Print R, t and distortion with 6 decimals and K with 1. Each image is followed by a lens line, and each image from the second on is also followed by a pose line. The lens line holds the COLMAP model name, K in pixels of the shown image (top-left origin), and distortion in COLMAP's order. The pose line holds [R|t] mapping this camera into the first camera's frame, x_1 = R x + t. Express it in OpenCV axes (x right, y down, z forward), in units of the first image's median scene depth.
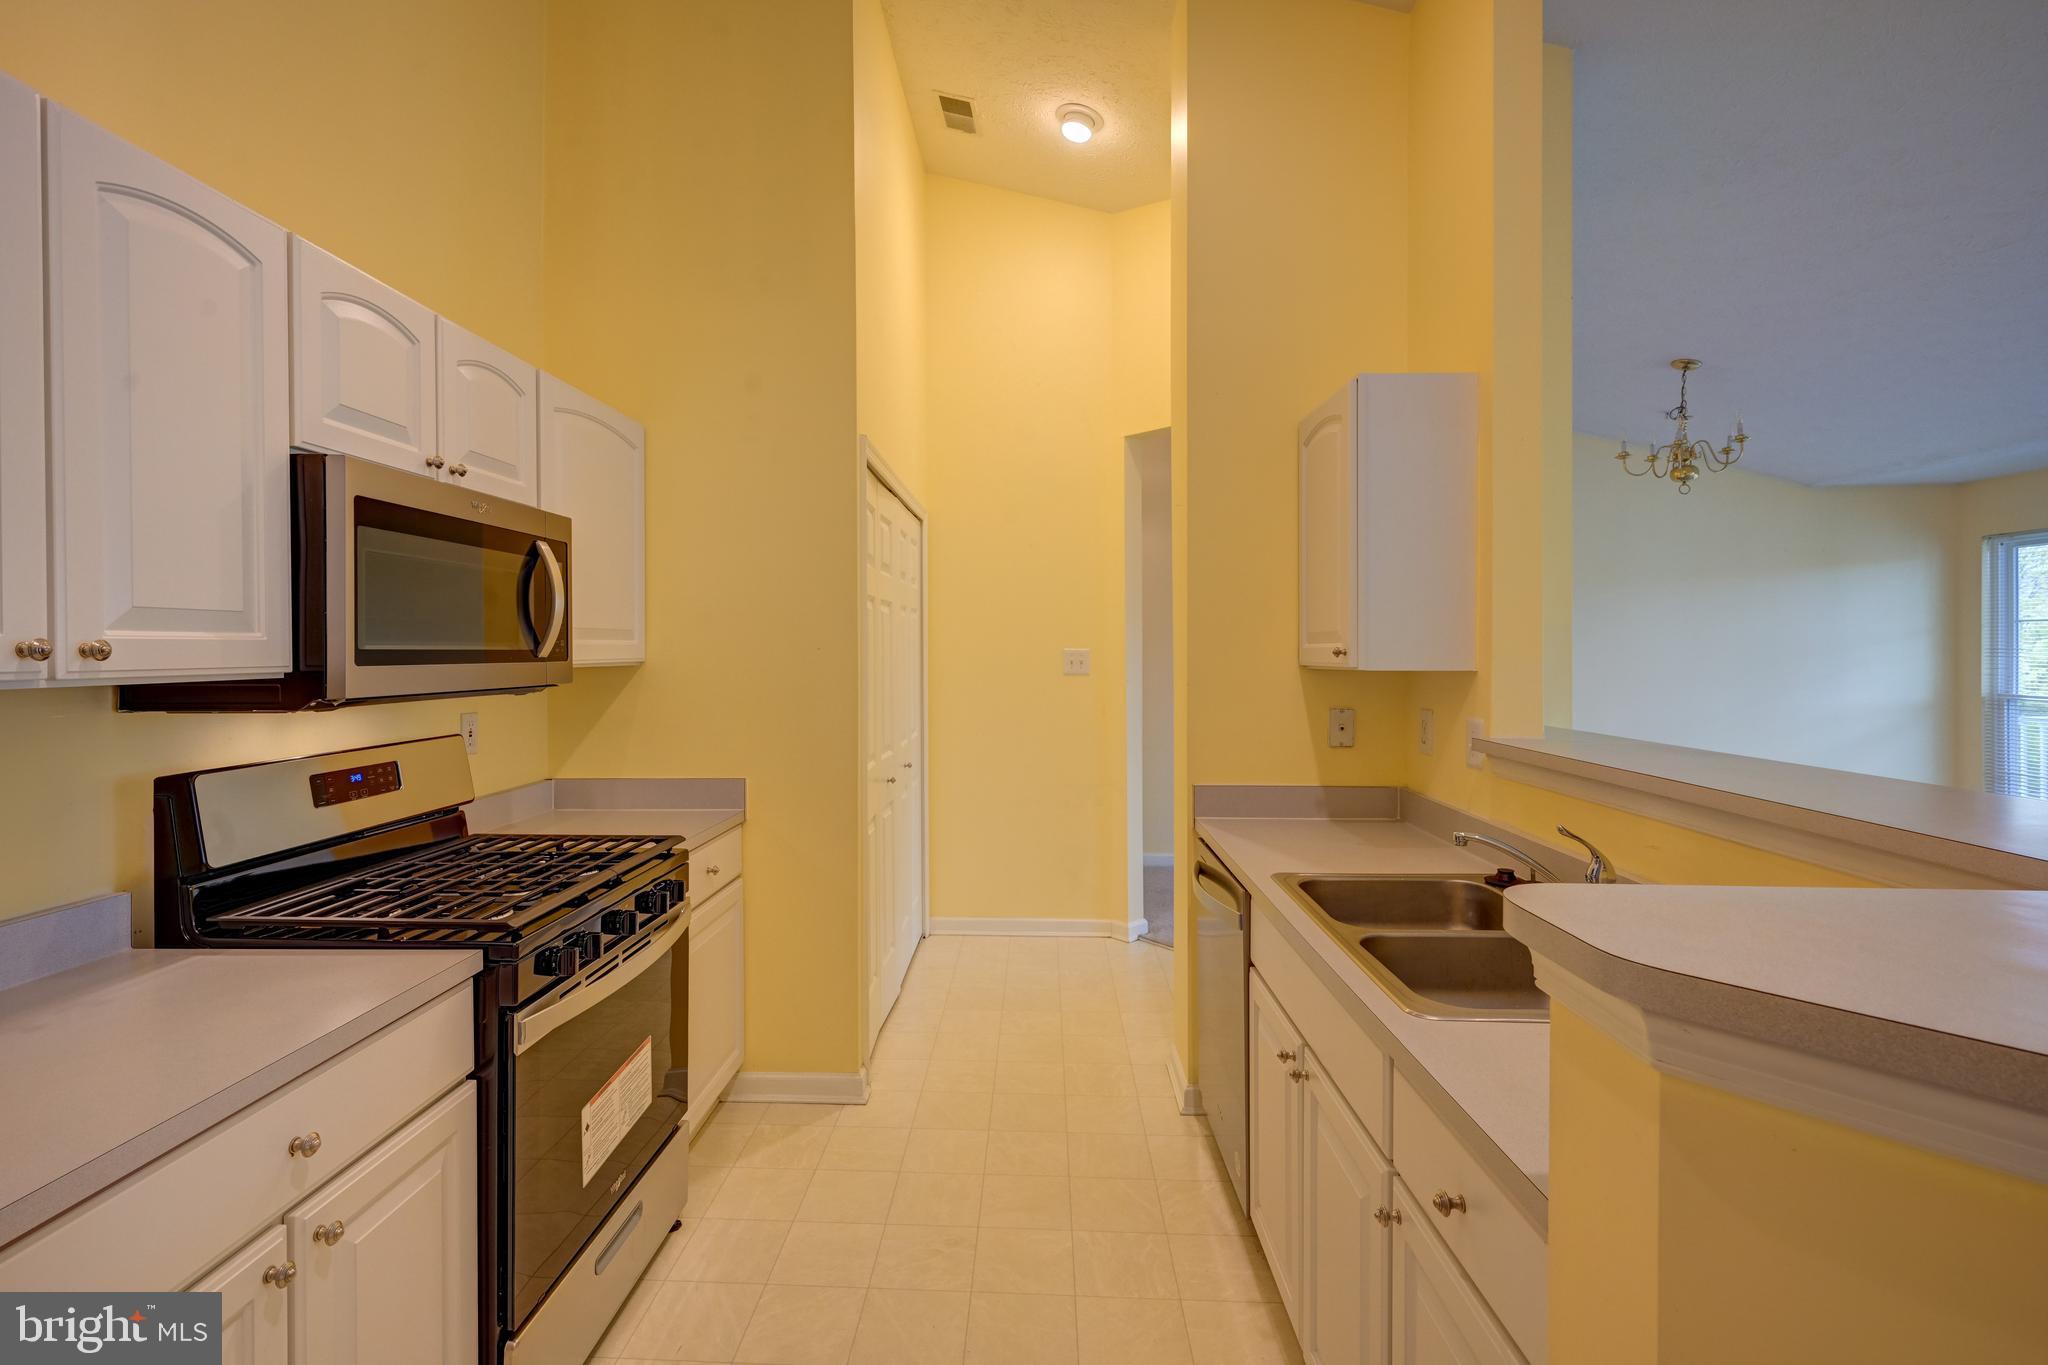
lens RADIAL K [[956.6, 0, 1026.5], [0, 956.6, 662.4], [0, 0, 1]] dist [0.004285, -0.000947]
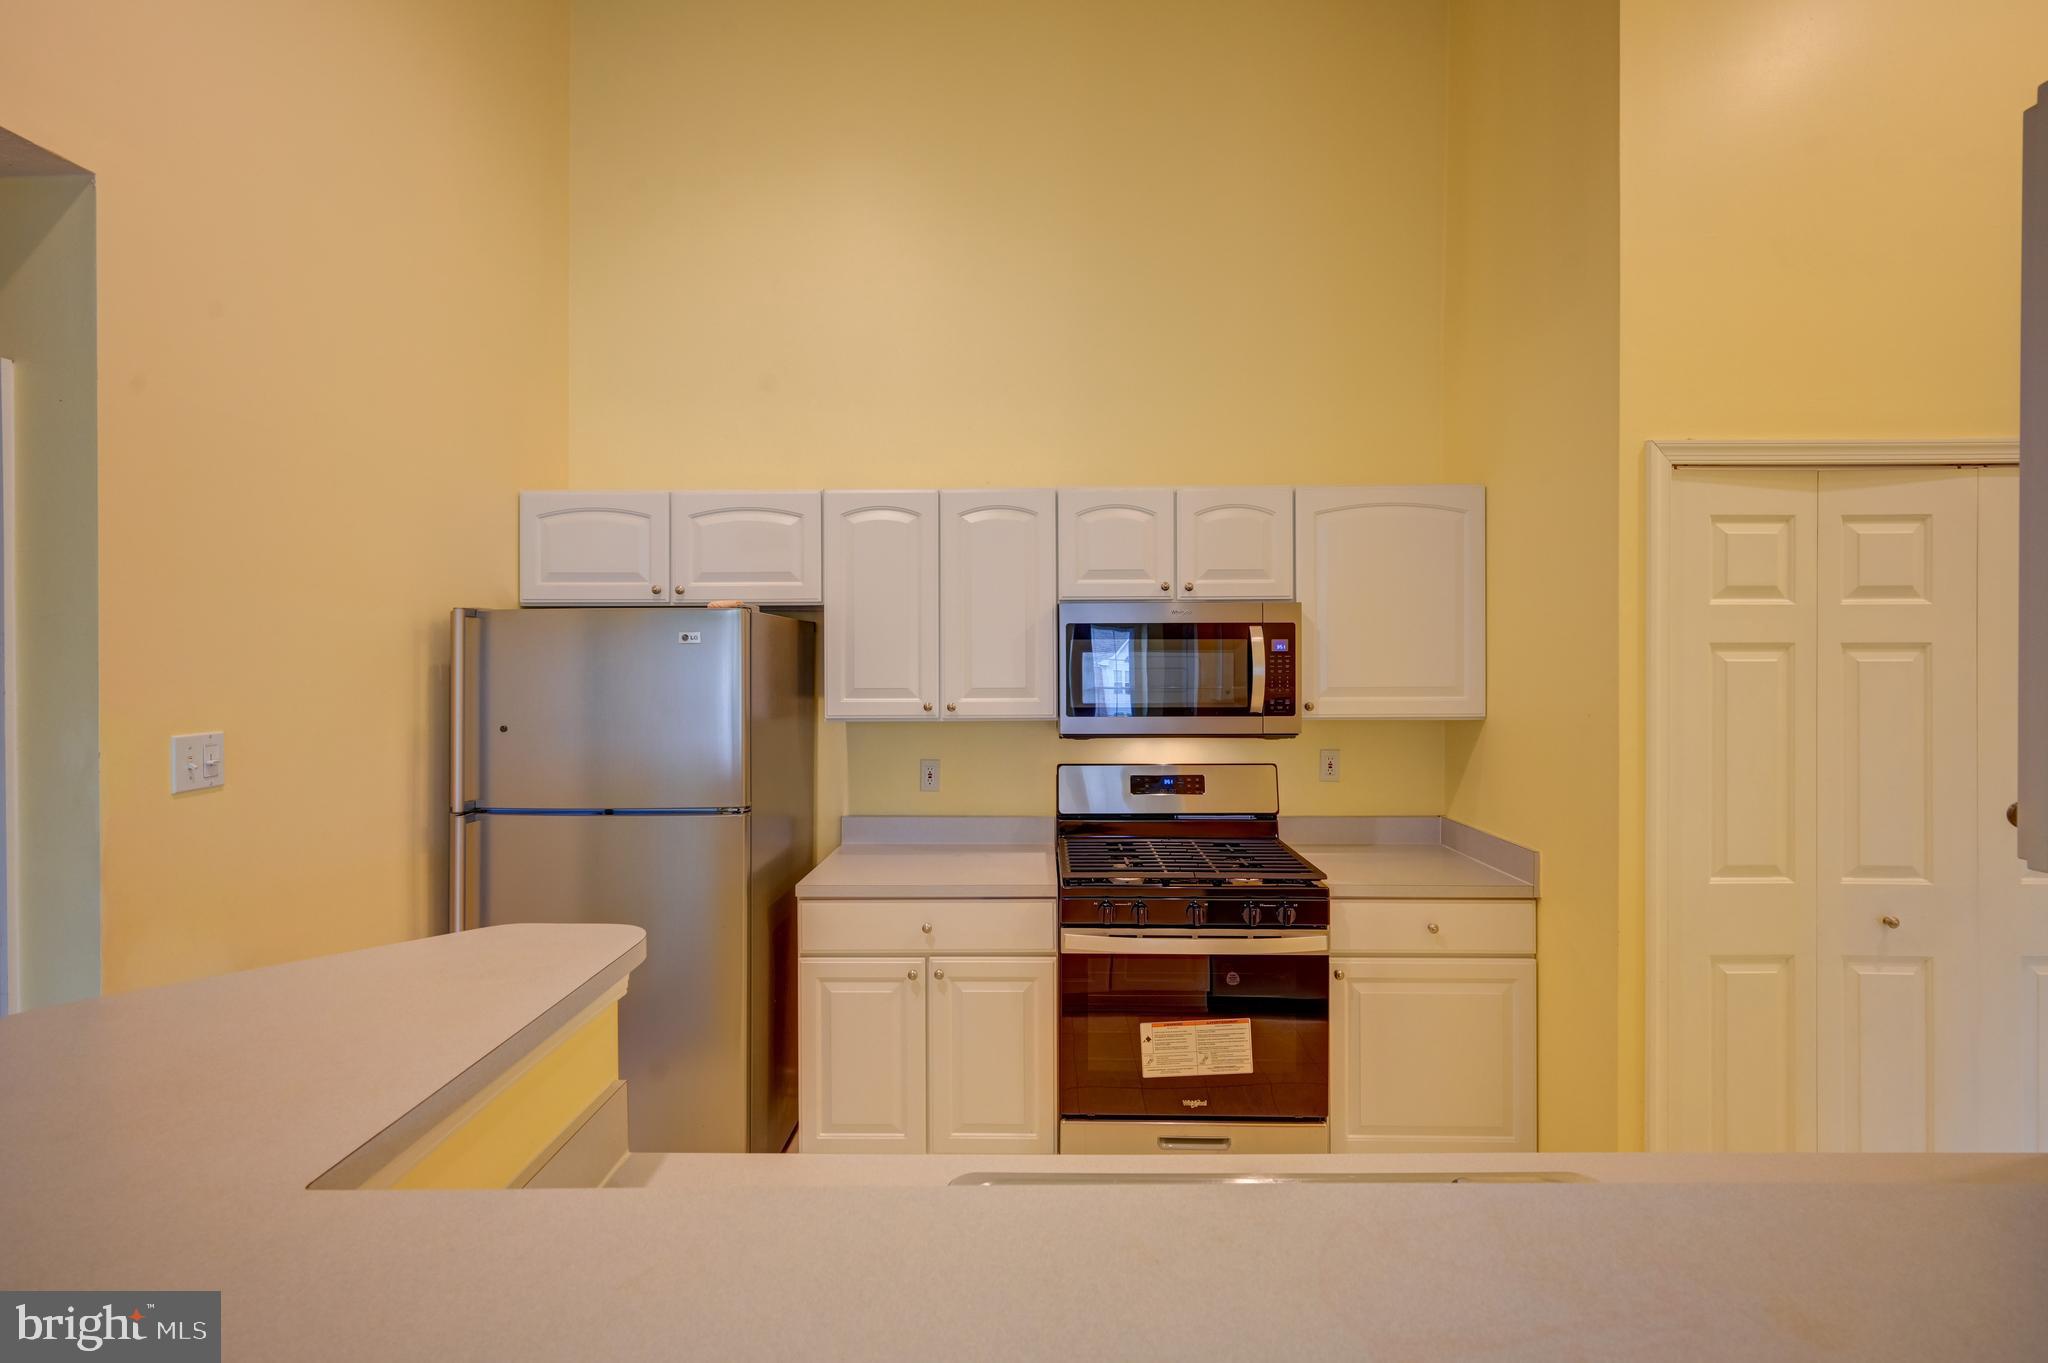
lens RADIAL K [[956.6, 0, 991.3], [0, 956.6, 662.6], [0, 0, 1]] dist [0.004285, -0.000947]
pose [[-0.011458, 0.009536, -0.999889, 1.037424], [-0.009373, 0.999910, 0.009644, -0.105278], [0.999890, 0.009482, -0.011368, 0.796108]]
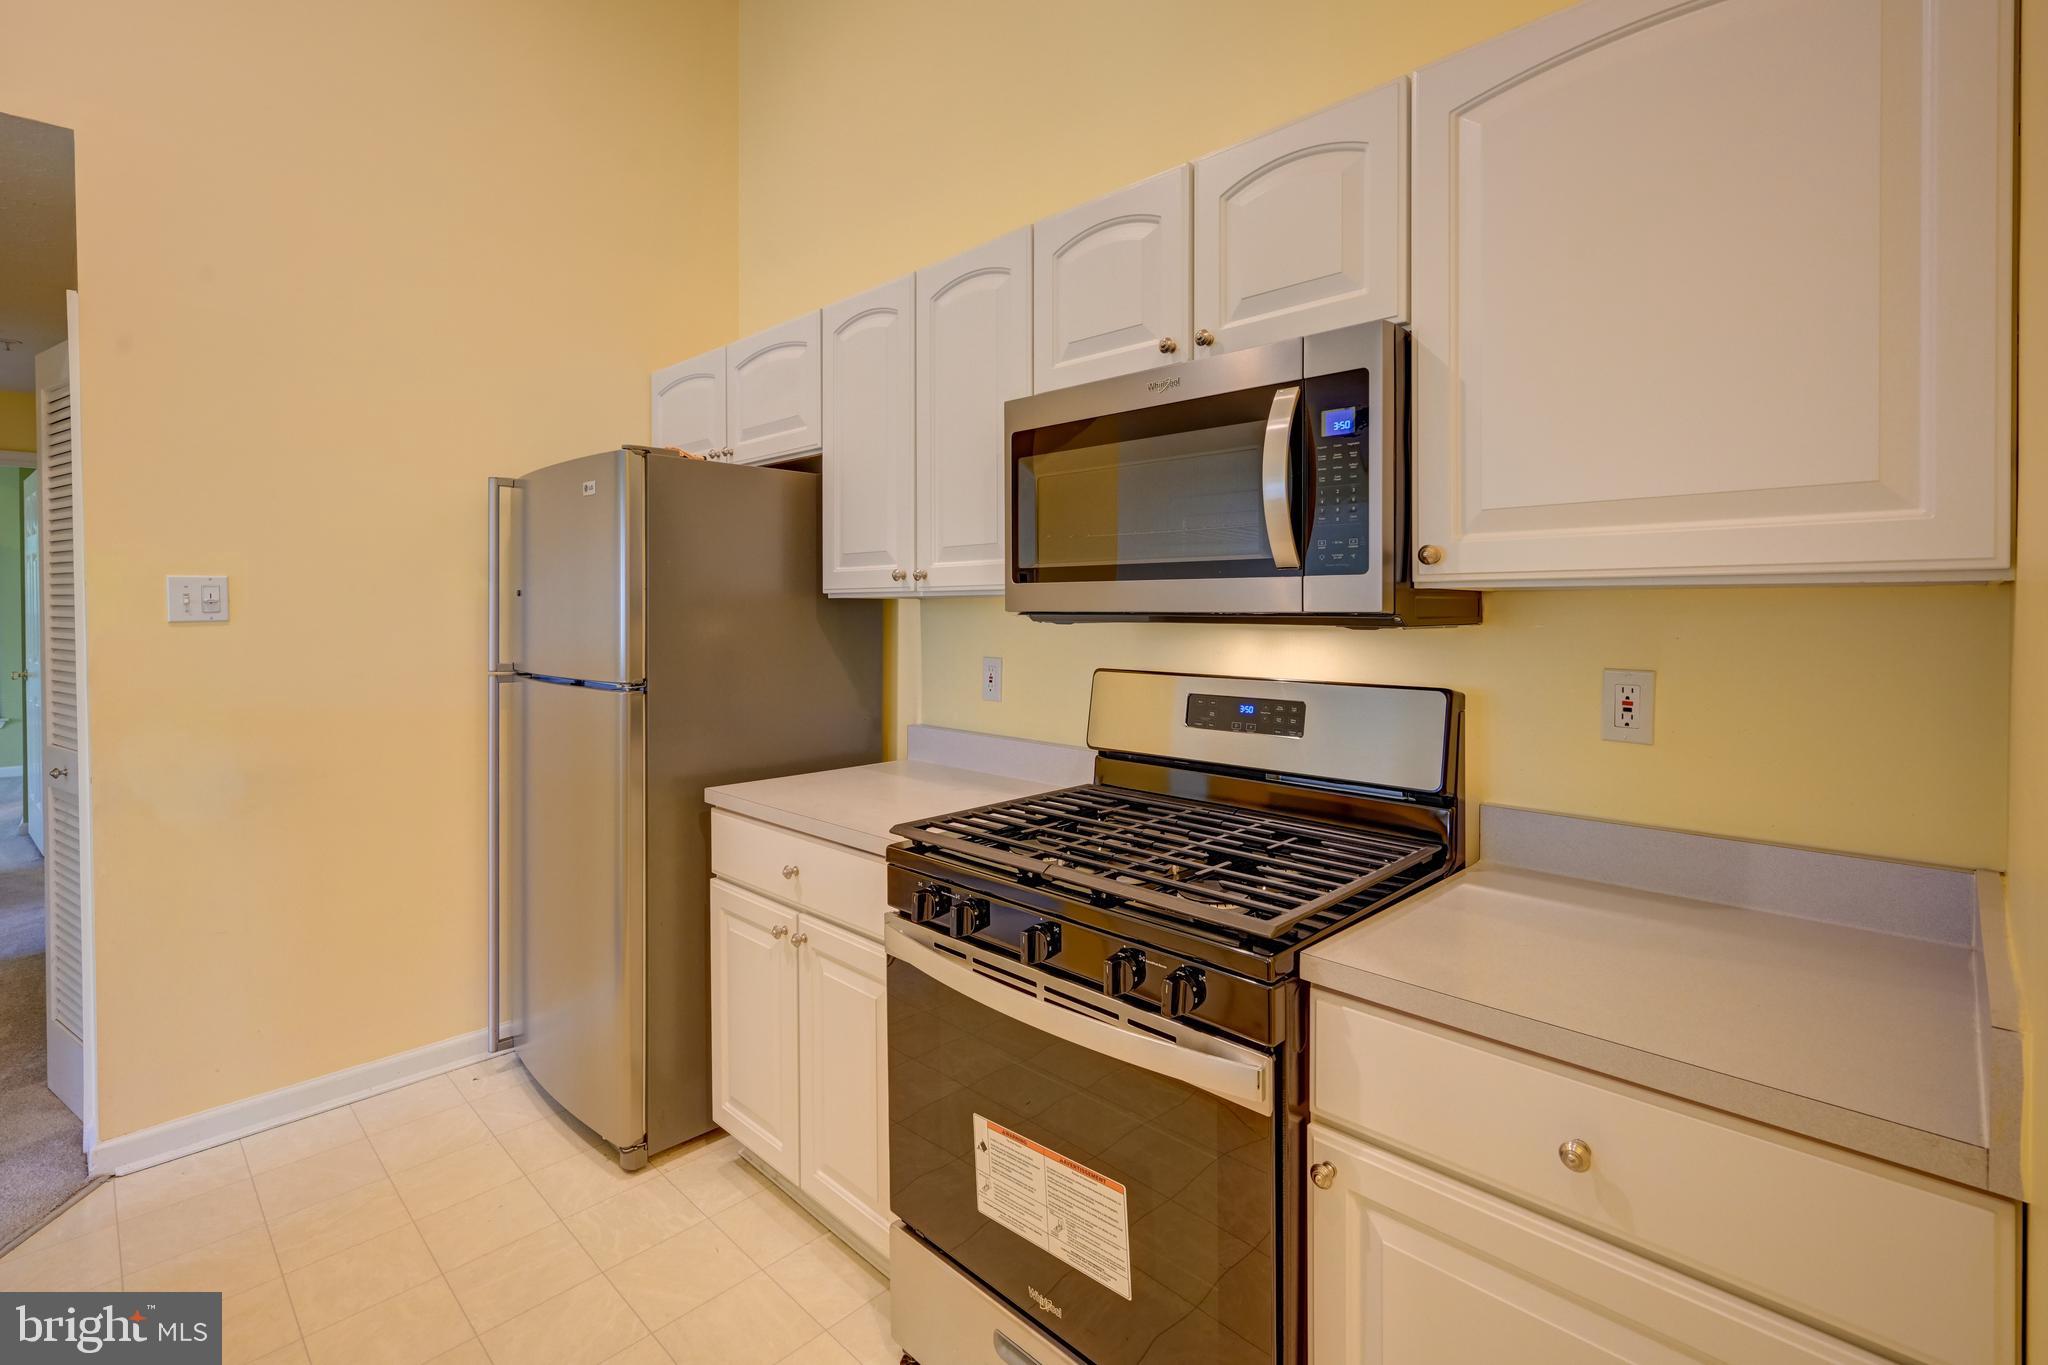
lens RADIAL K [[956.6, 0, 991.6], [0, 956.6, 614.5], [0, 0, 1]] dist [0.004285, -0.000947]
pose [[-0.705784, 0.011690, -0.708331, 0.113184], [-0.004856, 0.999761, 0.021339, 0.015661], [0.708411, 0.018500, -0.705558, 1.626474]]
